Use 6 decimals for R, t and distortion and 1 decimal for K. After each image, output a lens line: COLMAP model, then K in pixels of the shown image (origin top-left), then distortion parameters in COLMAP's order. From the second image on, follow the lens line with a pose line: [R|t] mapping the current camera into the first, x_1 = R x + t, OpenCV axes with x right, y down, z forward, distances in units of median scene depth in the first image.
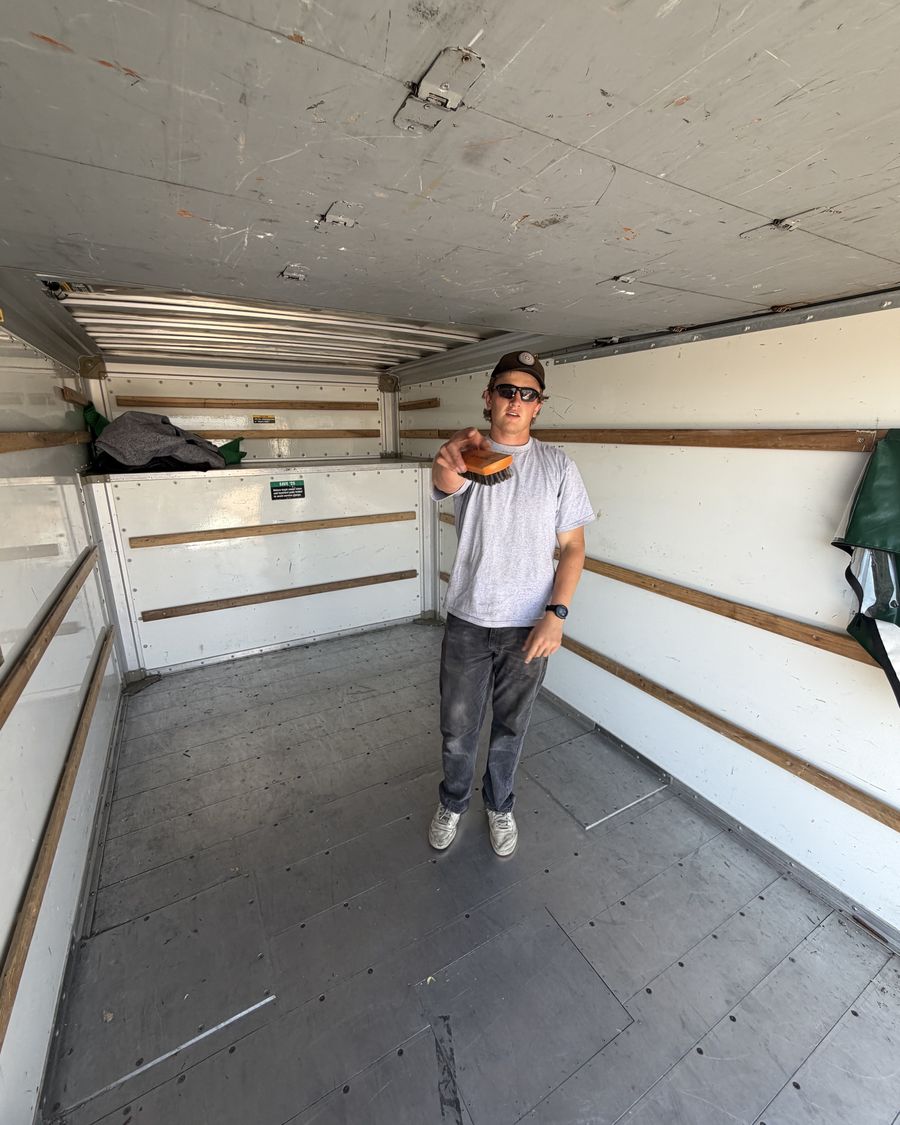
lens RADIAL K [[469.3, 0, 447.8], [0, 469.3, 557.6], [0, 0, 1]] dist [-0.004043, -0.000413]
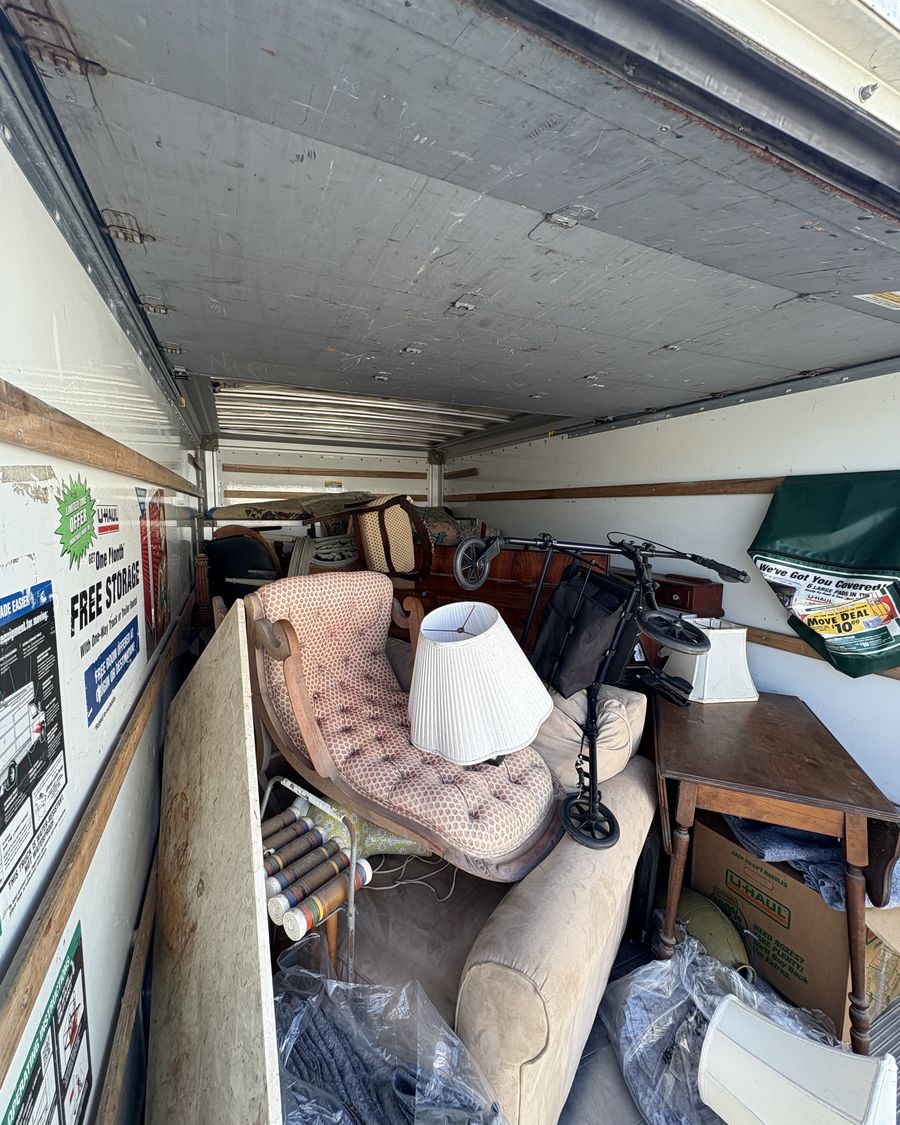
lens RADIAL K [[469.3, 0, 448.4], [0, 469.3, 562.1], [0, 0, 1]] dist [-0.004043, -0.000413]
pose [[0.995748, 0.023575, -0.089049, 0.037181], [-0.036904, 0.987823, -0.151144, 0.156922], [0.084401, 0.153788, 0.984493, -0.285446]]
